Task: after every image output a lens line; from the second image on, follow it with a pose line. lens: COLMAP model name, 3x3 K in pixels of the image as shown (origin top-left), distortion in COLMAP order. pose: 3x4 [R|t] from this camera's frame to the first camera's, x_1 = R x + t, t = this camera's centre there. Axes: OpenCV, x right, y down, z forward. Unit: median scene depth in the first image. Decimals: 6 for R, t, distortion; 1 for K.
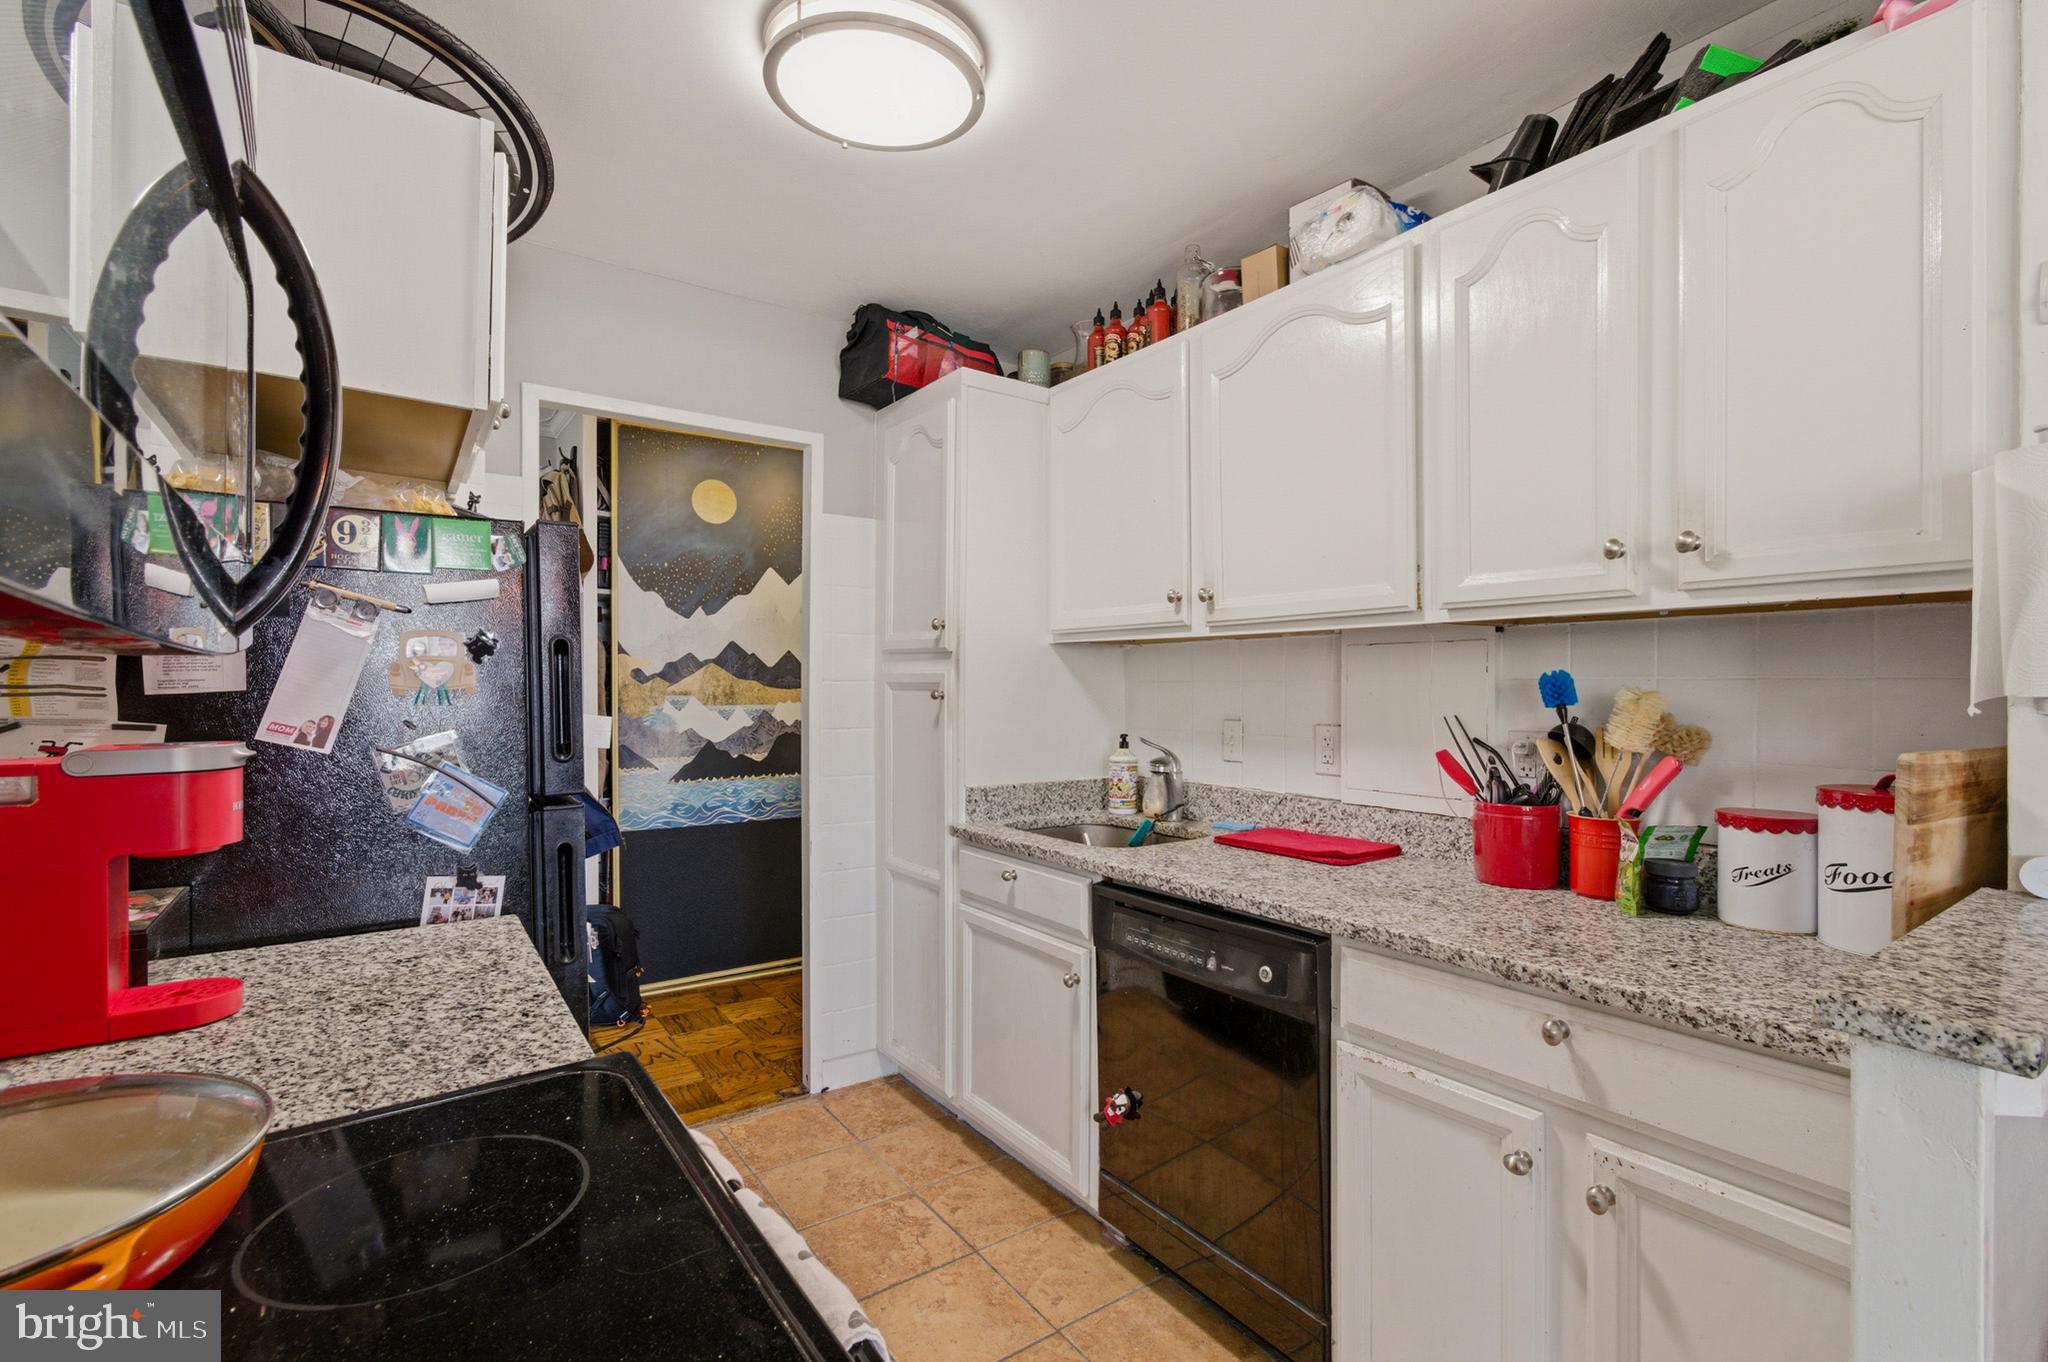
lens RADIAL K [[916.3, 0, 1024.0], [0, 916.3, 681.0], [0, 0, 1]] dist [-0.059296, 0.066487]
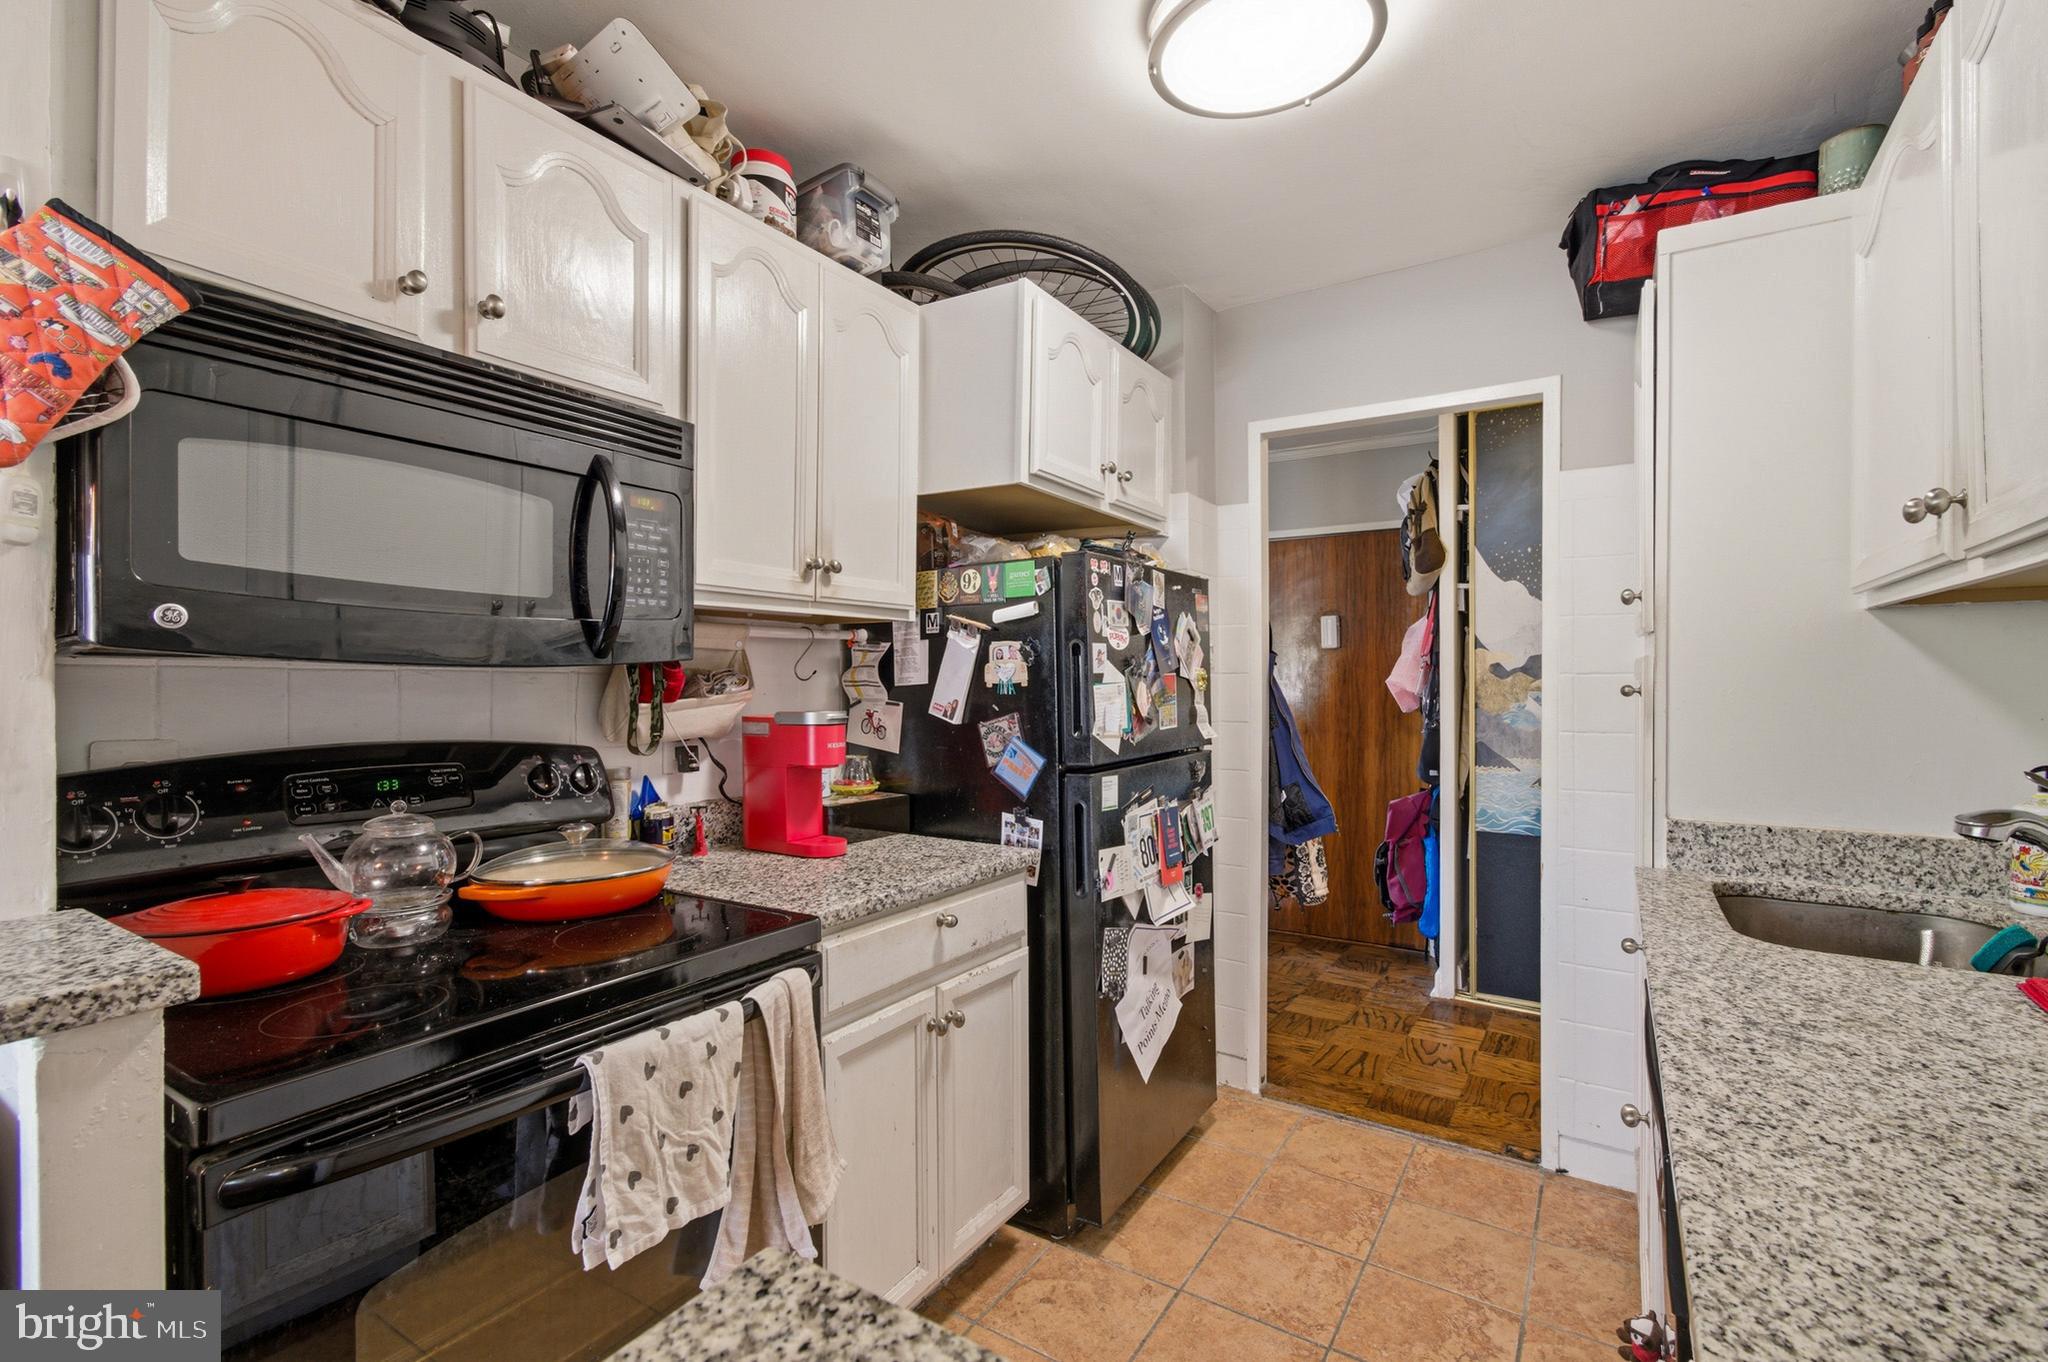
lens RADIAL K [[902.6, 0, 1021.3], [0, 902.6, 685.5], [0, 0, 1]] dist [-0.000524, 0.000134]
pose [[0.375175, -0.000752, -0.926954, 0.404962], [0.007719, 0.999968, 0.002313, 0.005773], [0.926922, -0.008022, 0.375169, 0.271963]]
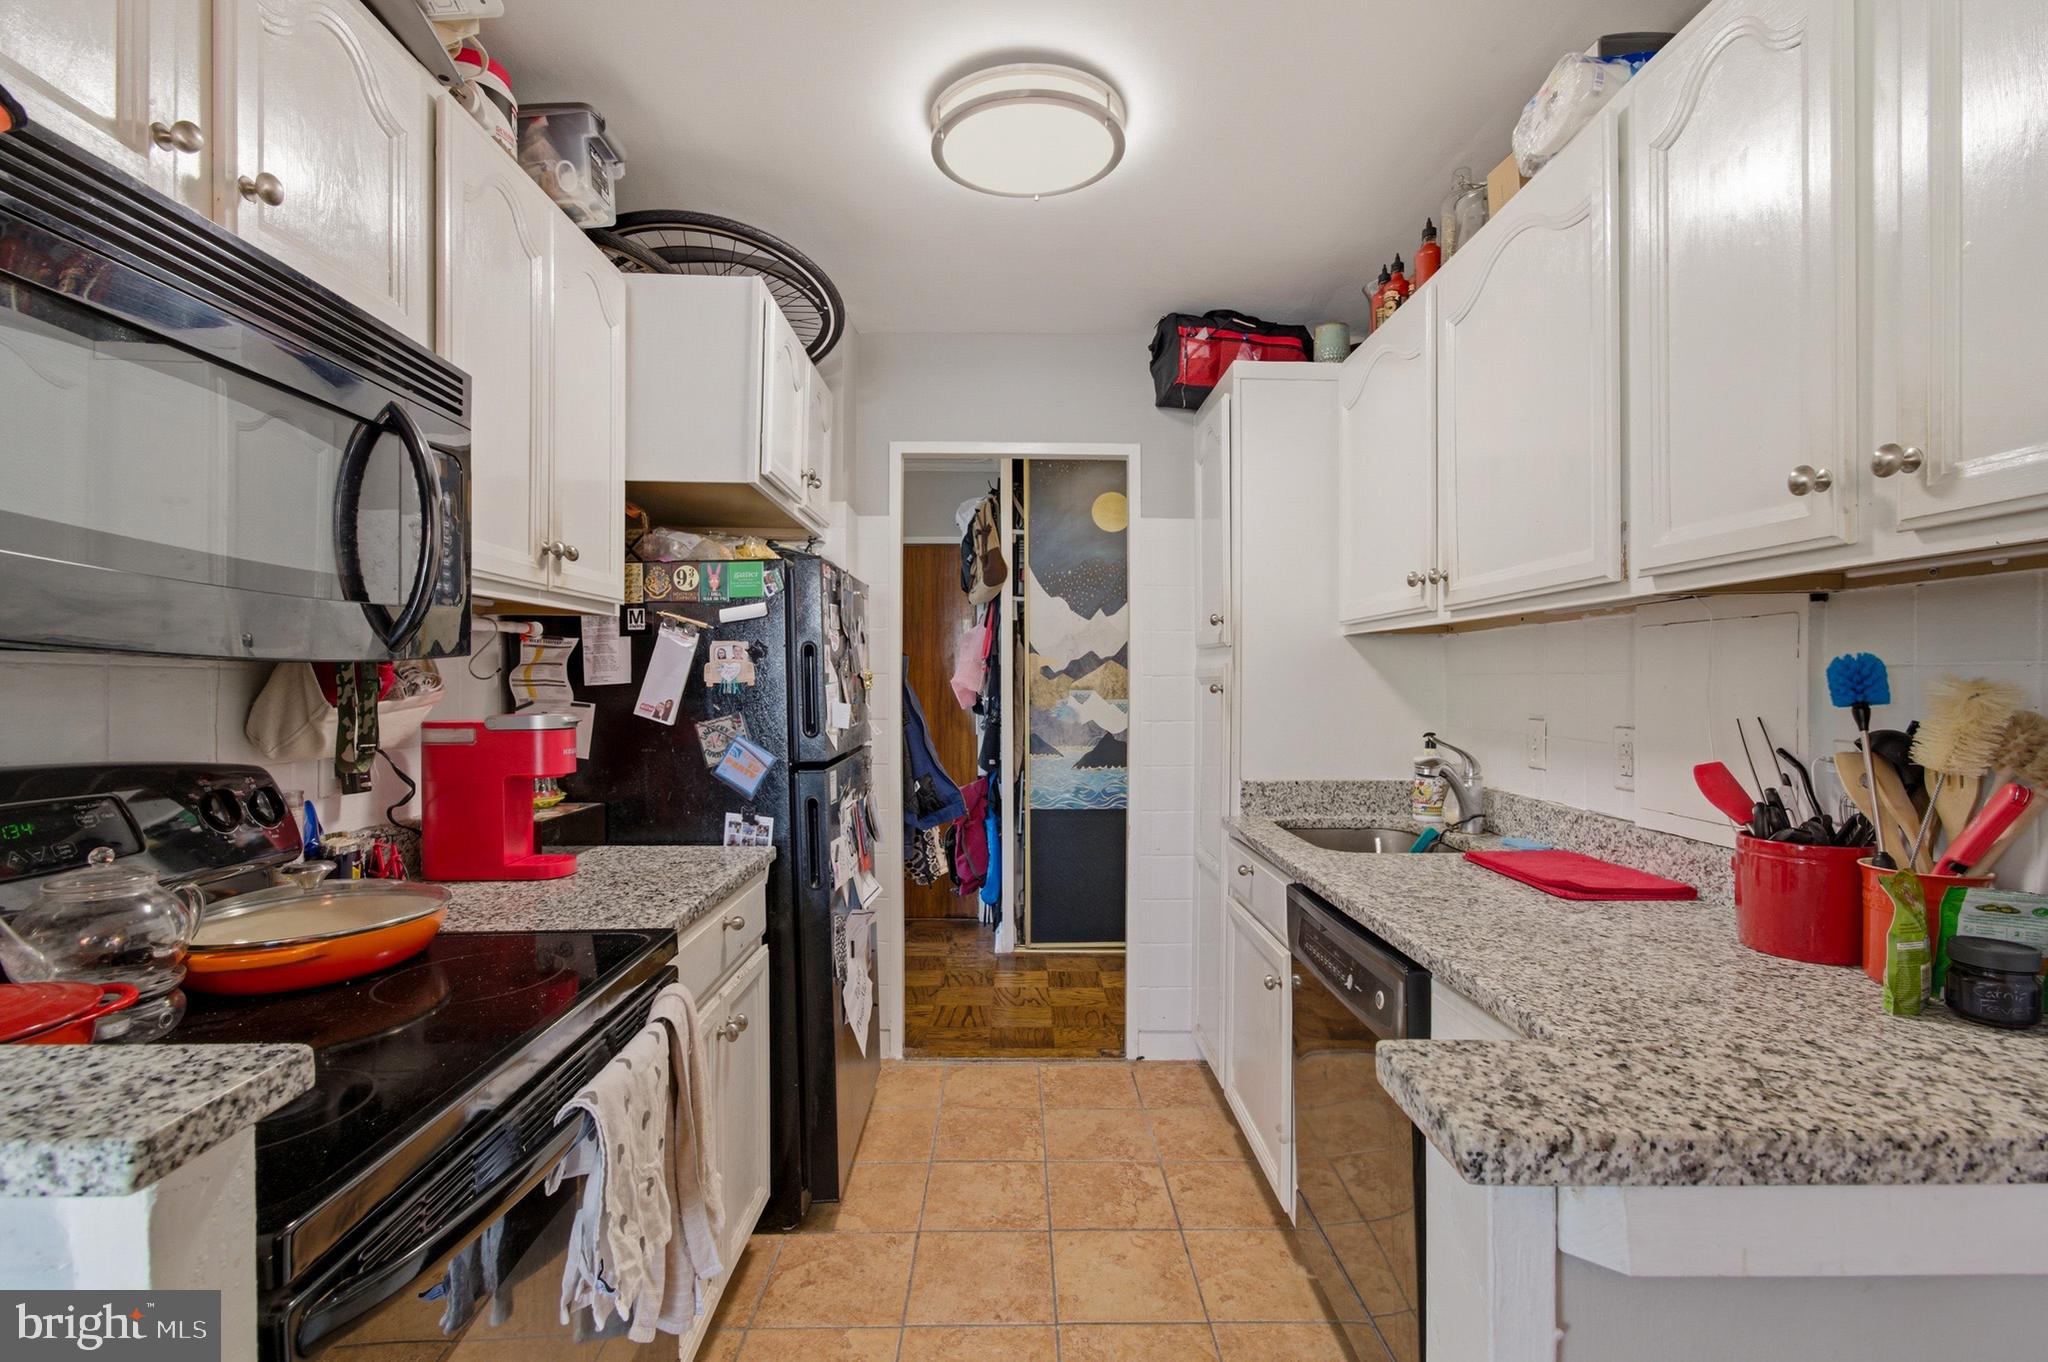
lens RADIAL K [[911.4, 0, 1019.7], [0, 911.4, 687.7], [0, 0, 1]] dist [-0.000887, 0.000376]
pose [[0.824732, 0.001846, -0.565520, 0.308419], [0.004369, 0.999944, 0.009635, 0.003191], [0.565506, -0.010417, 0.824678, 0.039291]]
